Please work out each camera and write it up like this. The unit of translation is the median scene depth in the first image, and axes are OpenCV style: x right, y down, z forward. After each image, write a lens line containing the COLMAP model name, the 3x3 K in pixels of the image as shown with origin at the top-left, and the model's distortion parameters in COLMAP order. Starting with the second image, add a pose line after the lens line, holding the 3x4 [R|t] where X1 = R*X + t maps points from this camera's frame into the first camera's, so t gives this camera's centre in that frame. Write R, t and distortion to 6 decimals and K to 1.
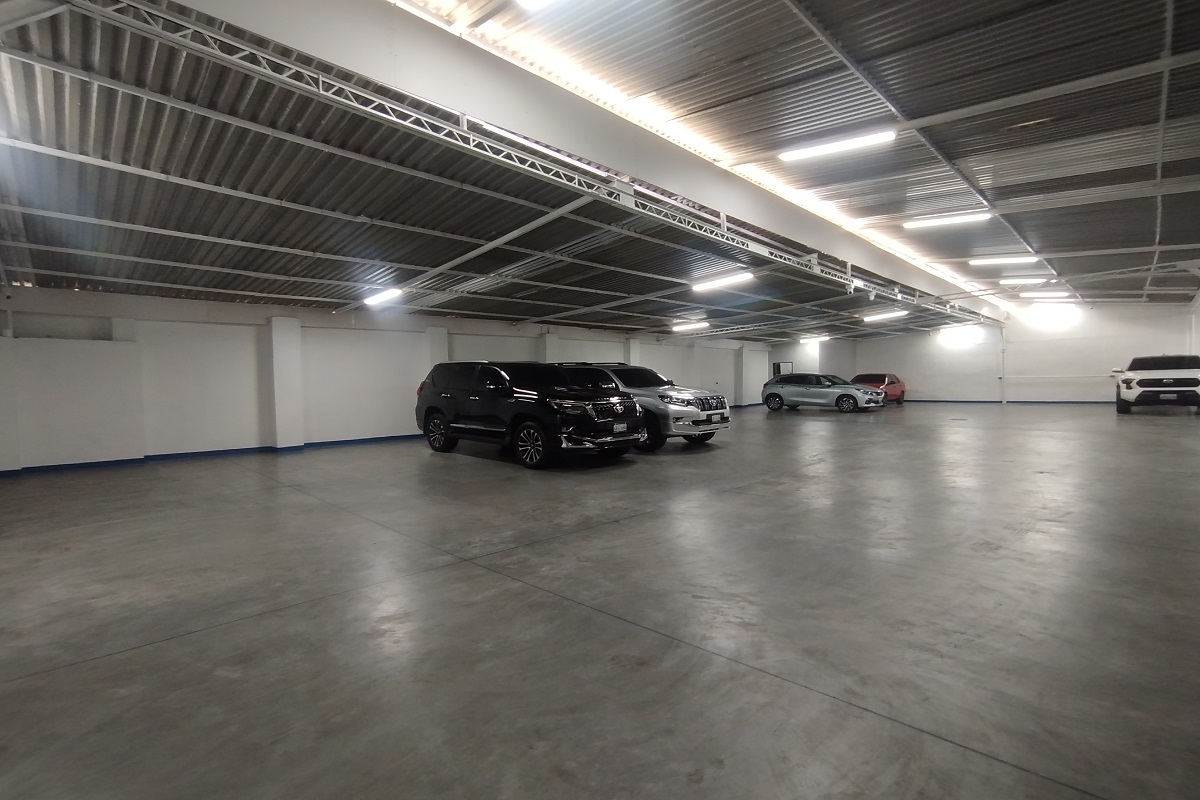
lens RADIAL K [[546.1, 0, 600.0], [0, 546.1, 400.0], [0, 0, 1]] dist [-0.002900, -0.000535]
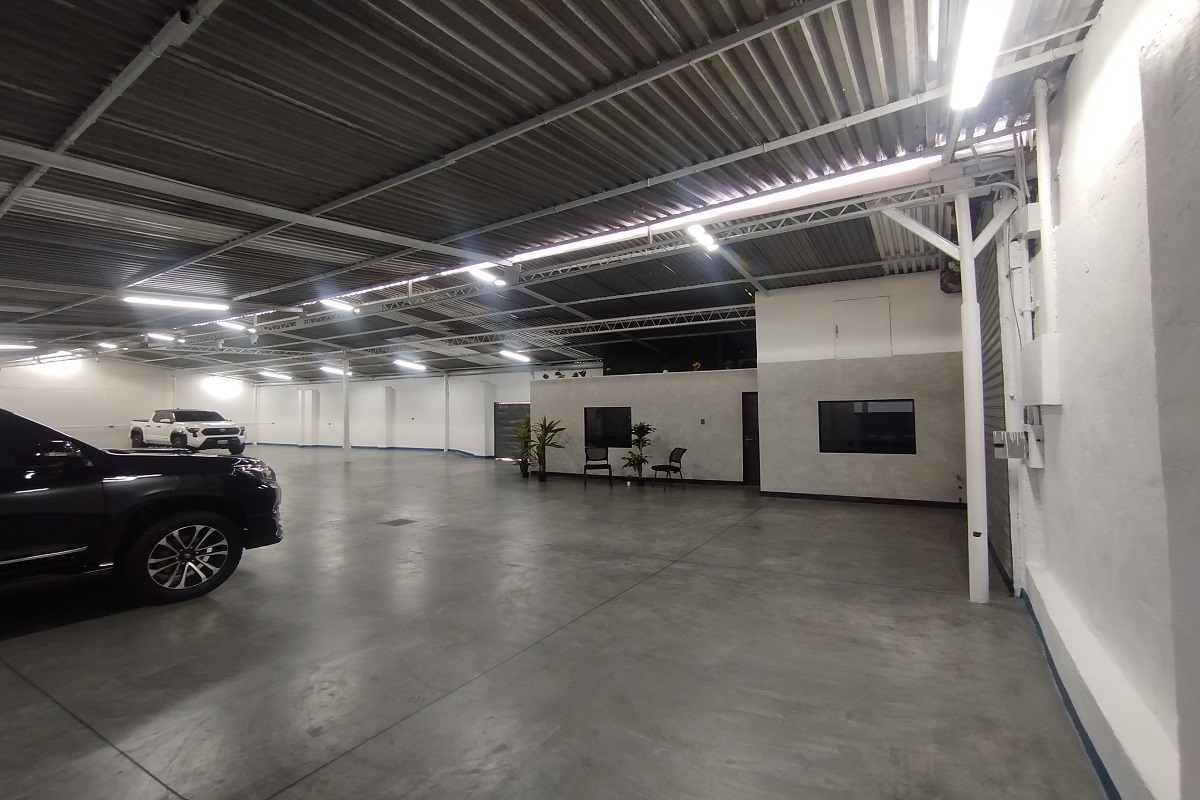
lens RADIAL K [[546.1, 0, 600.0], [0, 546.1, 400.0], [0, 0, 1]] dist [-0.002900, -0.000535]
pose [[-0.239725, 0.046944, 0.969705, -0.755481], [0.041719, 0.998406, -0.038020, -0.033417], [-0.969944, 0.031341, -0.241301, 0.730992]]
